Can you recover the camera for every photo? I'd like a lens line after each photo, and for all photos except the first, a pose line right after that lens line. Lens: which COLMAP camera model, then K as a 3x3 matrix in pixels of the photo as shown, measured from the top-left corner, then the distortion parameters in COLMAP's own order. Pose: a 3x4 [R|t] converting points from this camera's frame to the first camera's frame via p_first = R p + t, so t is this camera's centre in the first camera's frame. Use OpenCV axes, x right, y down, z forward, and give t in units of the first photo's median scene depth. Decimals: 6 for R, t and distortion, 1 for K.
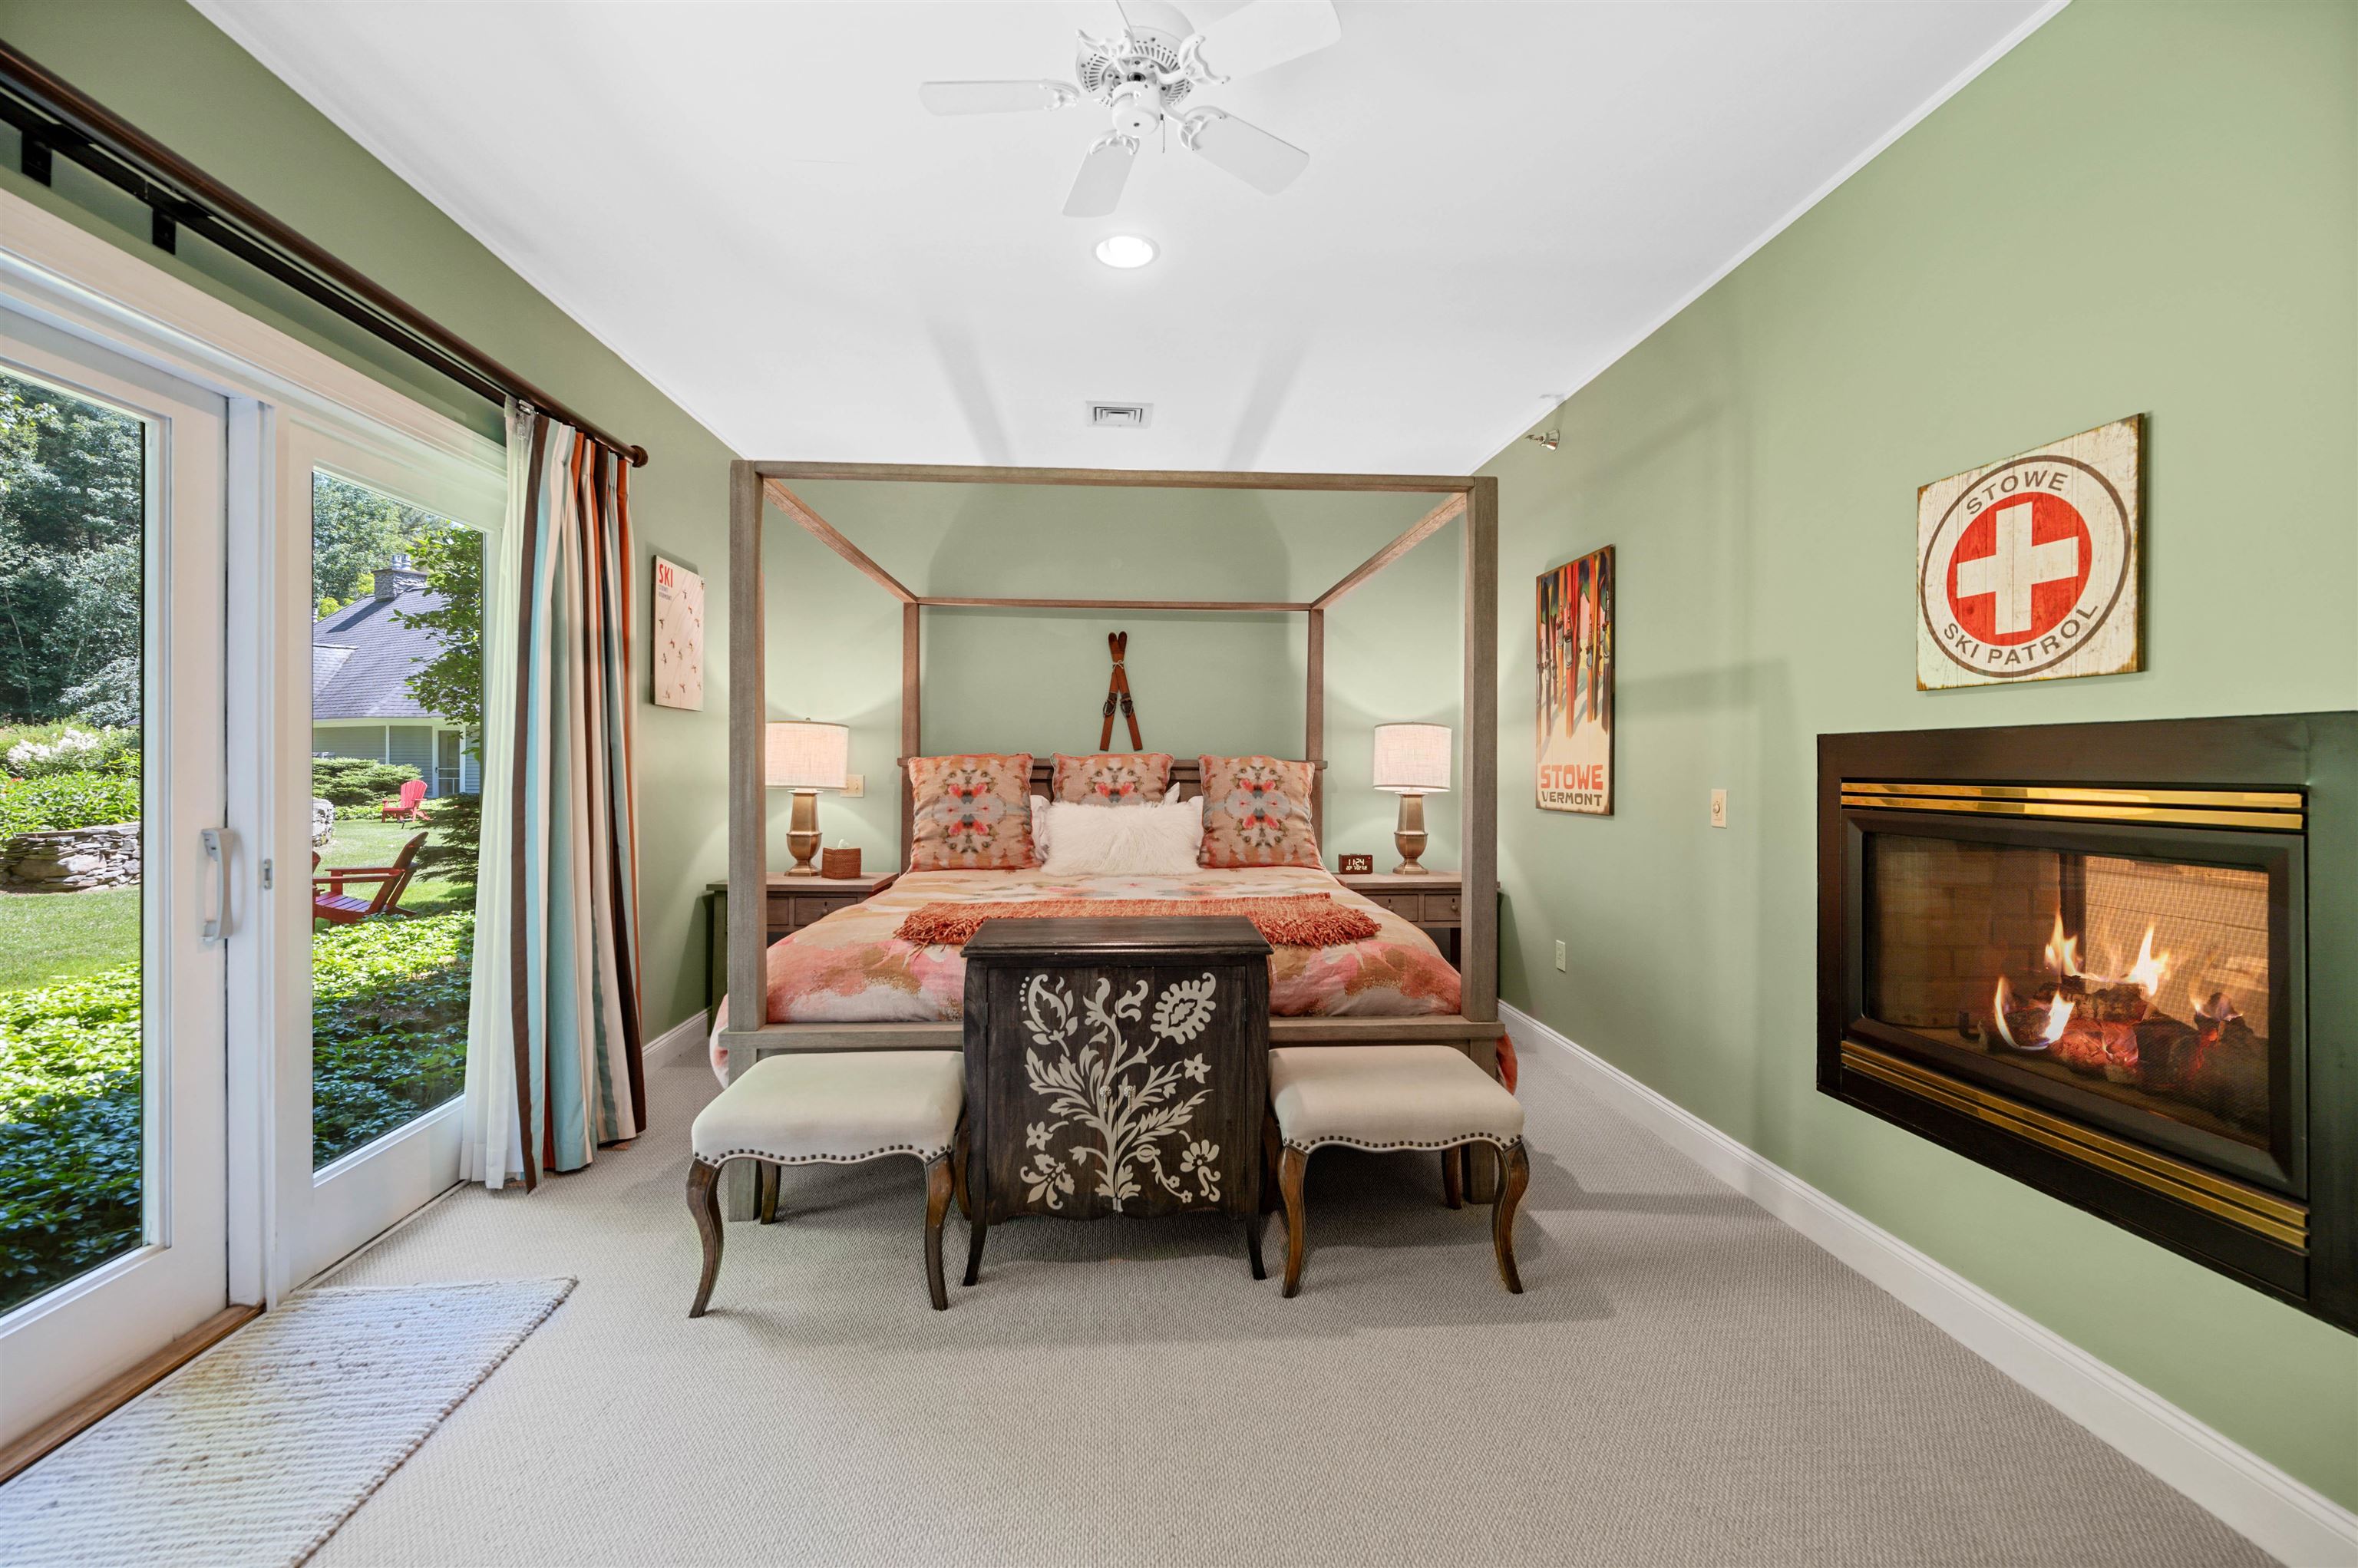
lens RADIAL K [[942.8, 0, 1175.9], [0, 942.8, 763.1], [0, 0, 1]] dist [-0.000508, 0.000161]
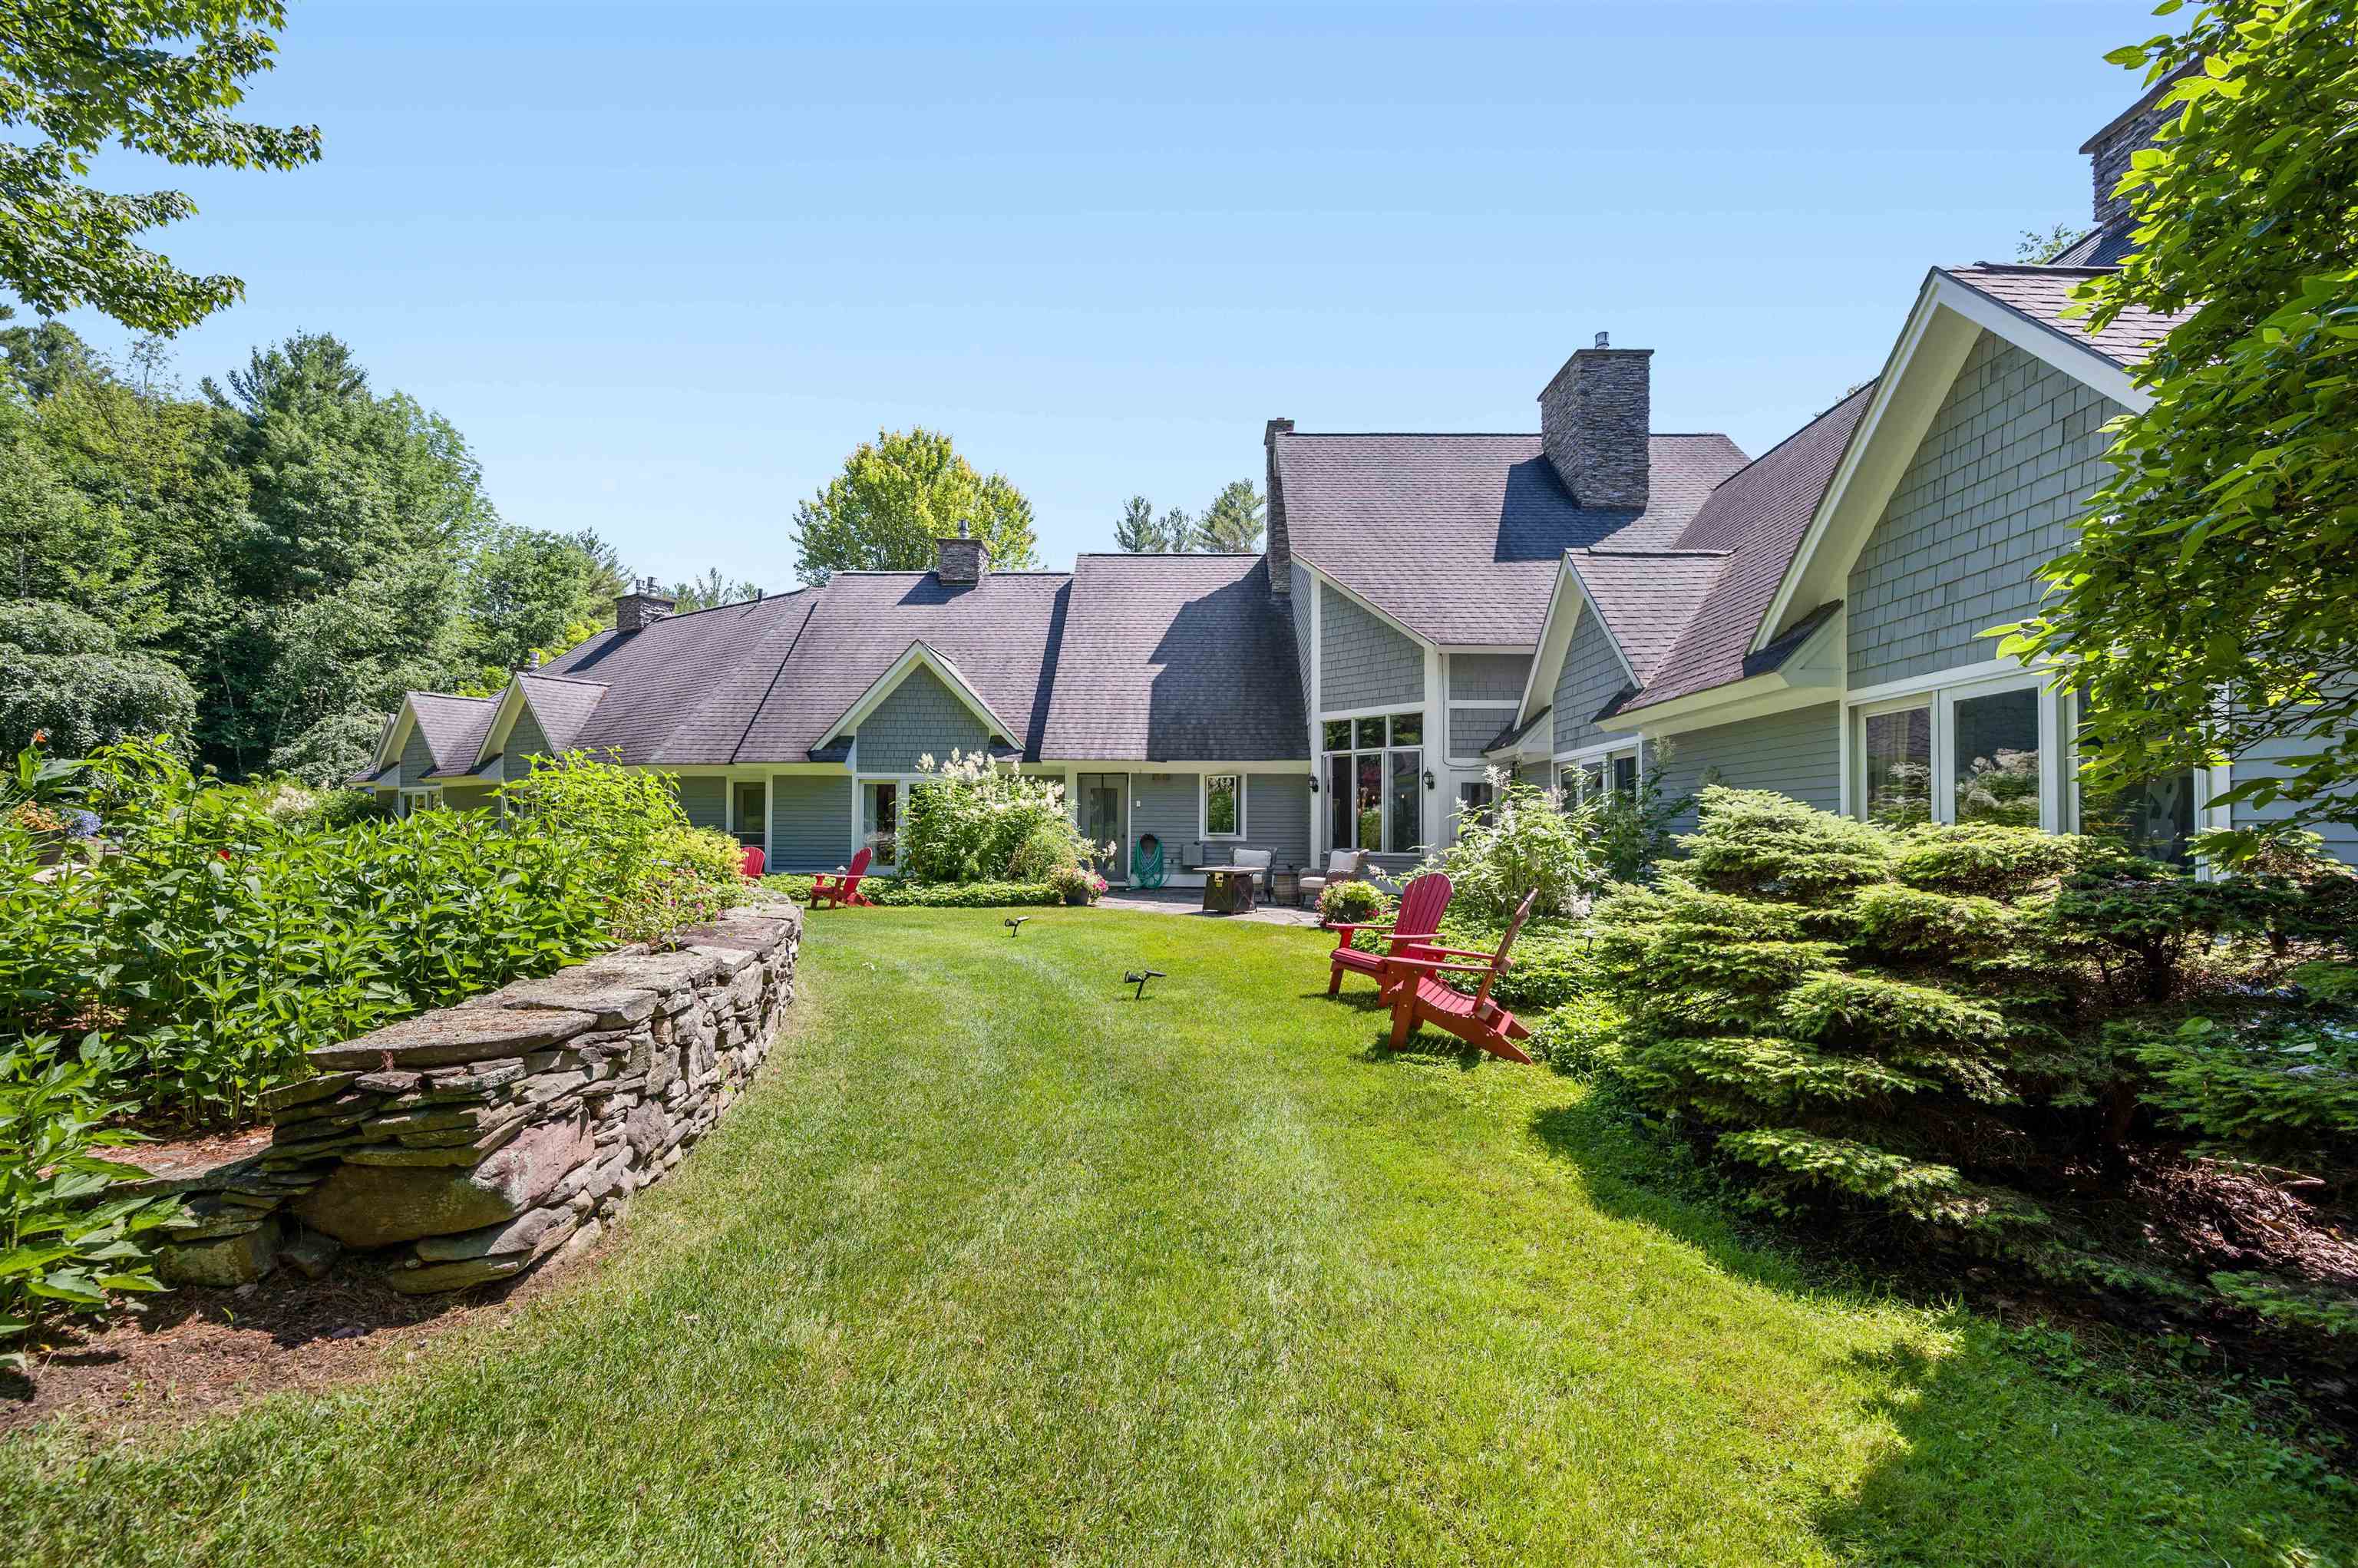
lens RADIAL K [[942.8, 0, 1180.9], [0, 942.8, 833.0], [0, 0, 1]] dist [-0.000508, 0.000161]
pose [[0.995610, 0.006731, -0.093355, -0.191996], [-0.007487, 0.999942, -0.007750, 0.004140], [0.093297, 0.008415, 0.995603, 0.152007]]
